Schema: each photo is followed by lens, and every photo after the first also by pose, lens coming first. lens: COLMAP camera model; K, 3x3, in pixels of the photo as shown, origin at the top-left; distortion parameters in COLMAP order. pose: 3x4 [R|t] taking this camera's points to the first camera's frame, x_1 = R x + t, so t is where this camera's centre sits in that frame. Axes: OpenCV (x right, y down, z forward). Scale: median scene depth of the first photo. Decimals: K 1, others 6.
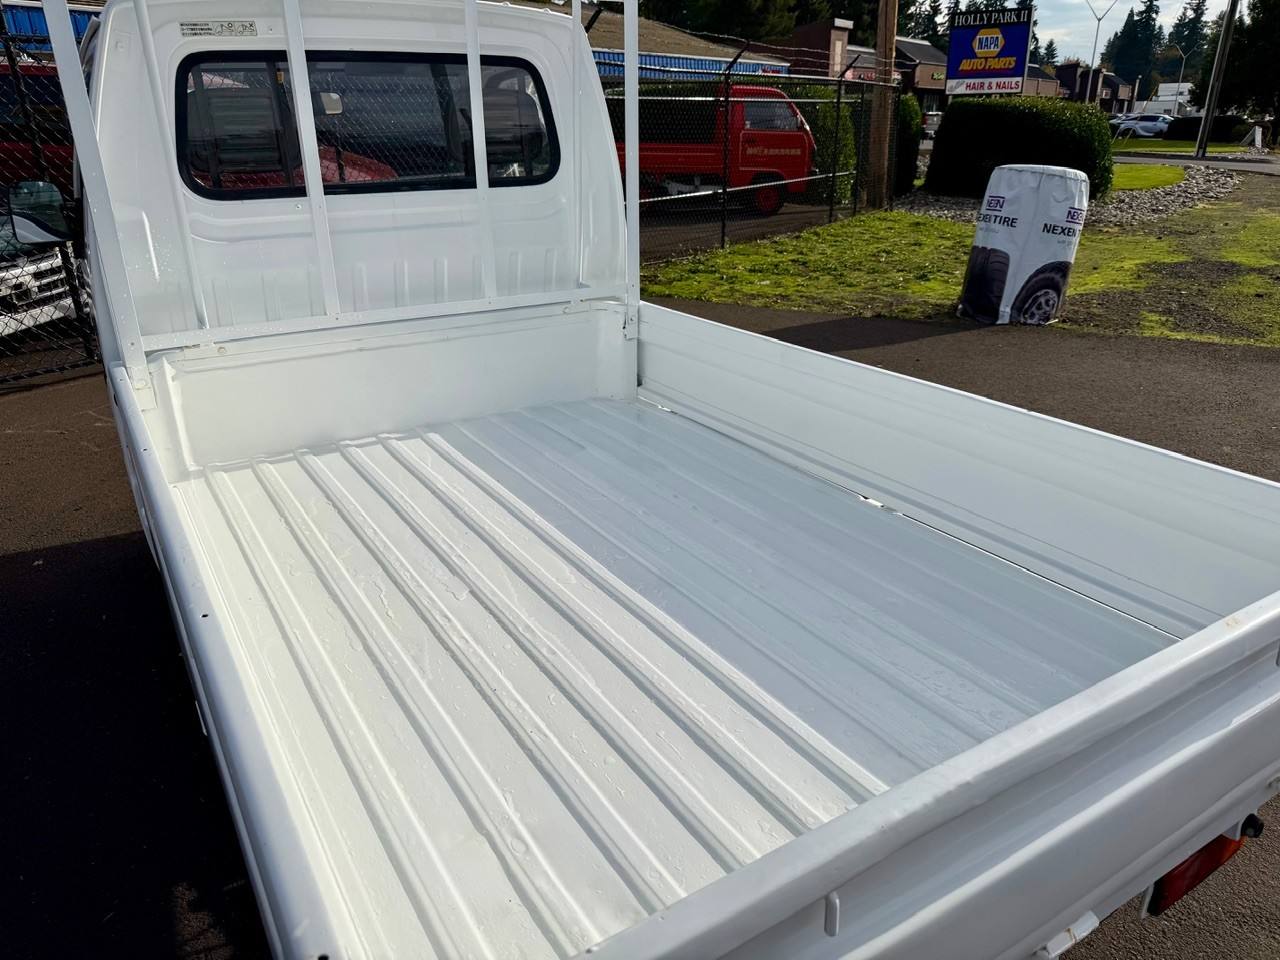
lens RADIAL K [[908.3, 0, 633.1], [0, 908.3, 483.4], [0, 0, 1]] dist [0.002559, -0.010208]
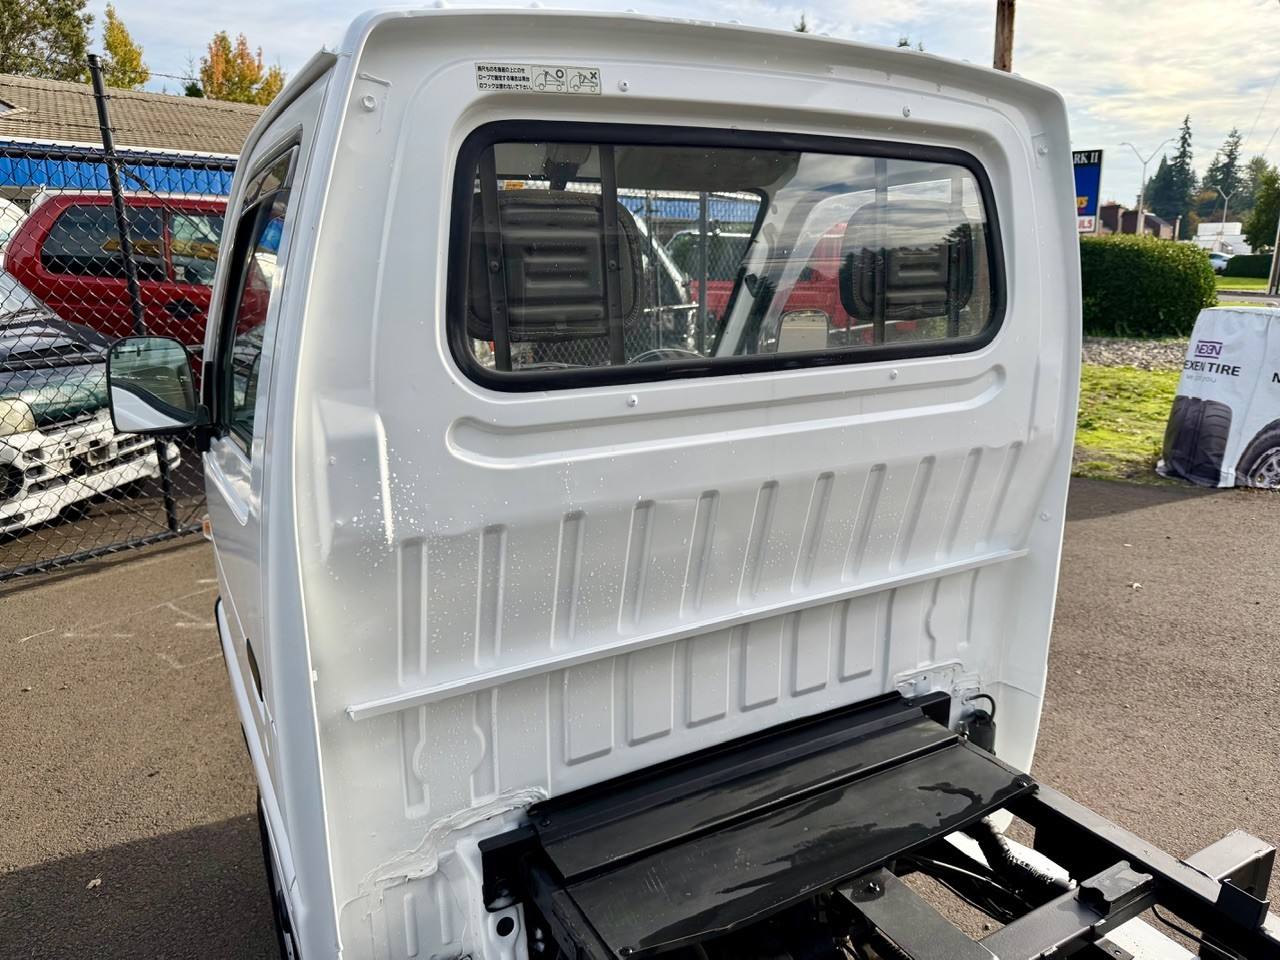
lens RADIAL K [[911.3, 0, 642.1], [0, 911.3, 483.6], [0, 0, 1]] dist [0.005244, -0.018396]
pose [[0.999214, 0.011622, -0.037888, -0.105088], [-0.016677, 0.990573, -0.135964, -0.055170], [0.035951, 0.136489, 0.989989, 0.141921]]
